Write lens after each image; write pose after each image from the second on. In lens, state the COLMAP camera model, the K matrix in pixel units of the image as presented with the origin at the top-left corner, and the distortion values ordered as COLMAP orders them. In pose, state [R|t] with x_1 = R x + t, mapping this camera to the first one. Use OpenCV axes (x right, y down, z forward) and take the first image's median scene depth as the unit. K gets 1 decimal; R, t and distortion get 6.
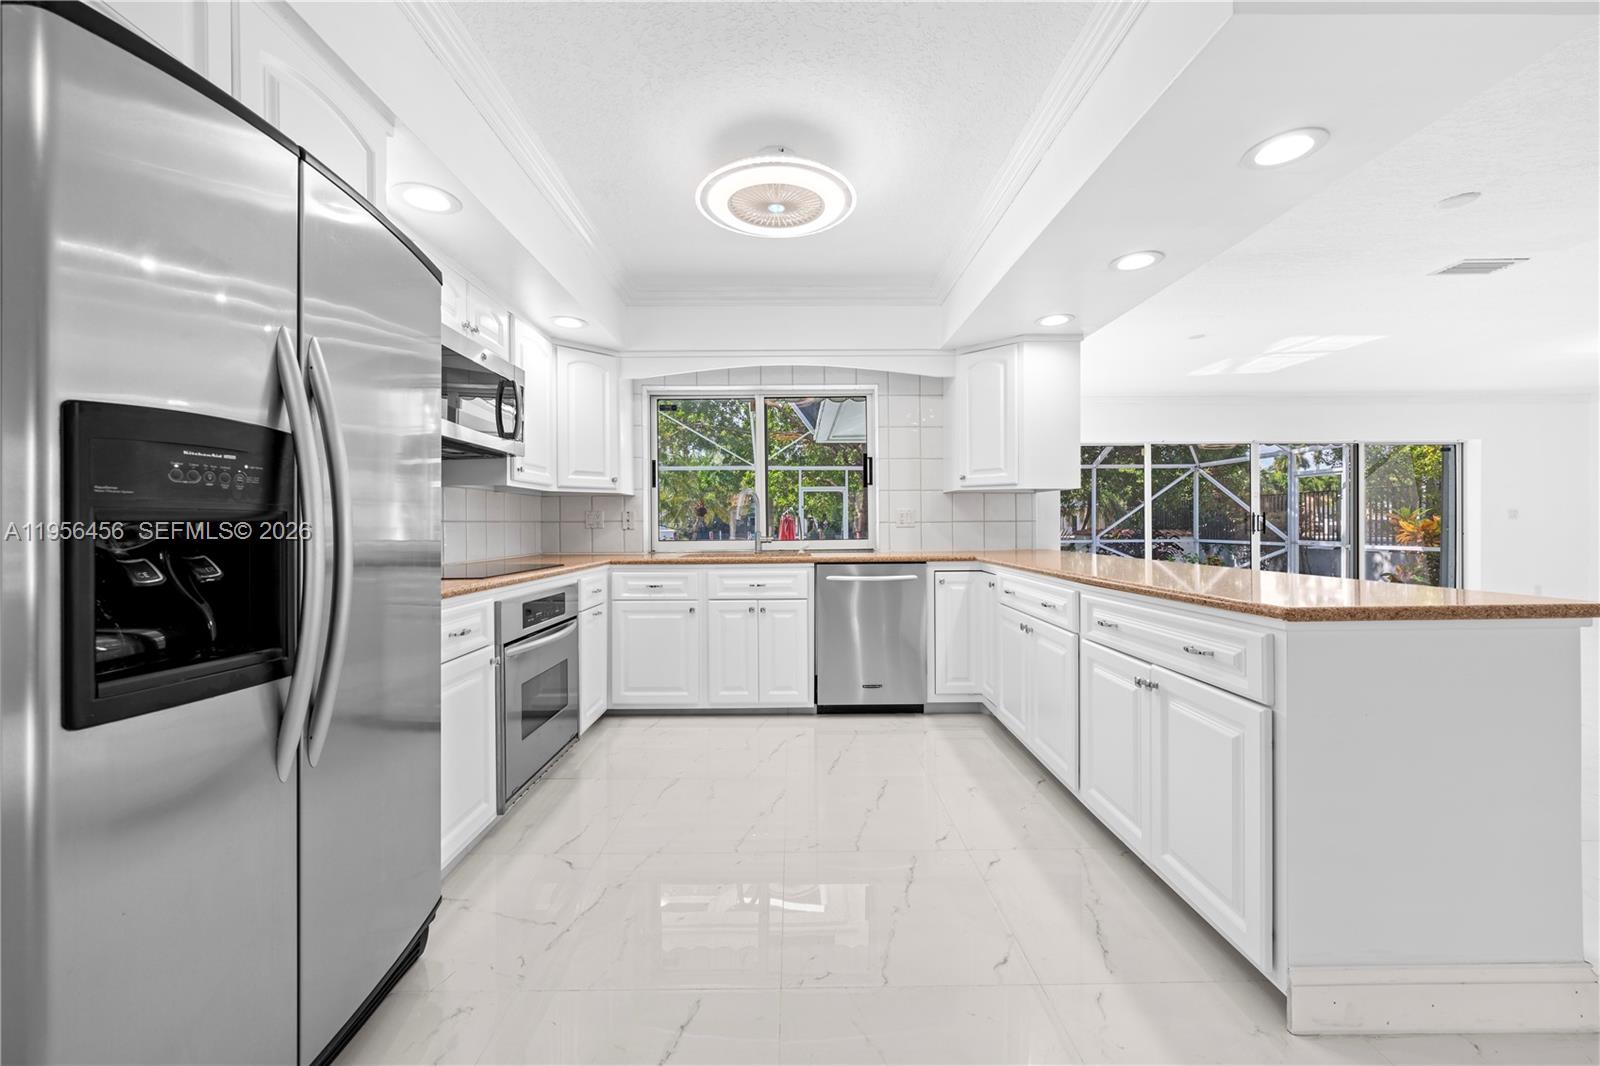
lens RADIAL K [[624.7, 0, 801.2], [0, 624.7, 525.7], [0, 0, 1]] dist [0.000680, 0.000099]
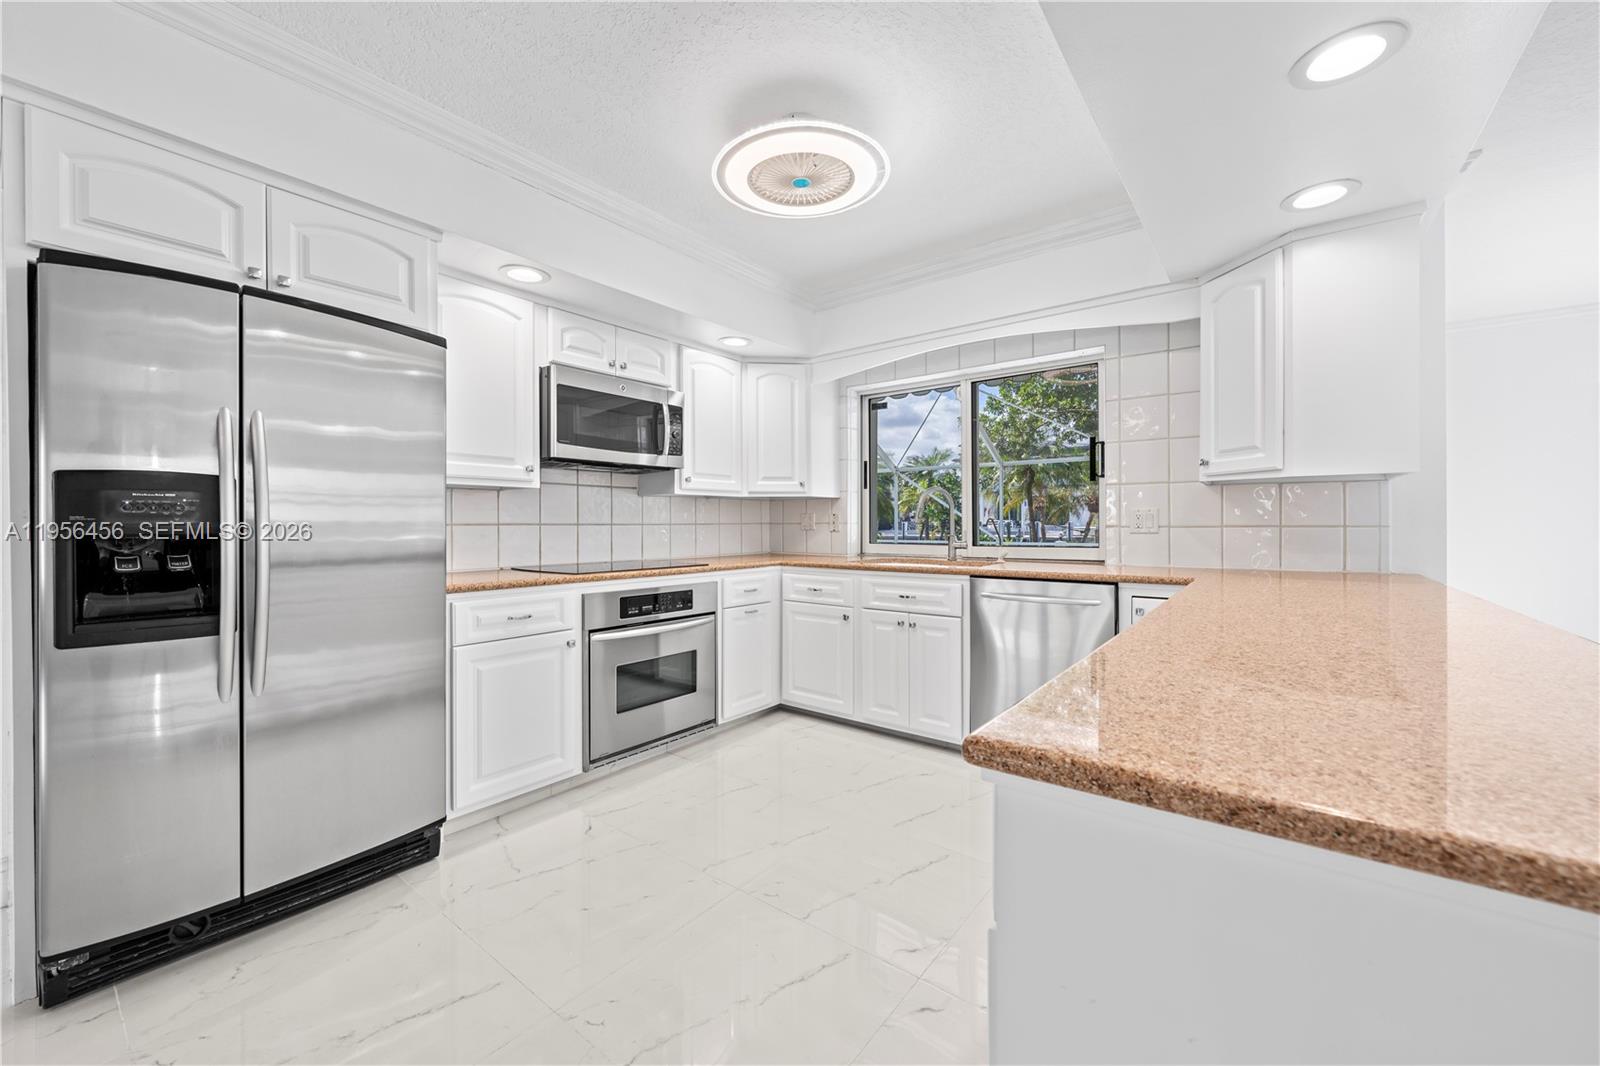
lens RADIAL K [[625.1, 0, 799.1], [0, 625.1, 528.7], [0, 0, 1]] dist [0.000166, 0.000046]
pose [[0.782154, 0.010009, -0.623004, 0.365778], [-0.003134, 0.999922, 0.012129, -0.012702], [0.623077, -0.007535, 0.782124, 0.201557]]
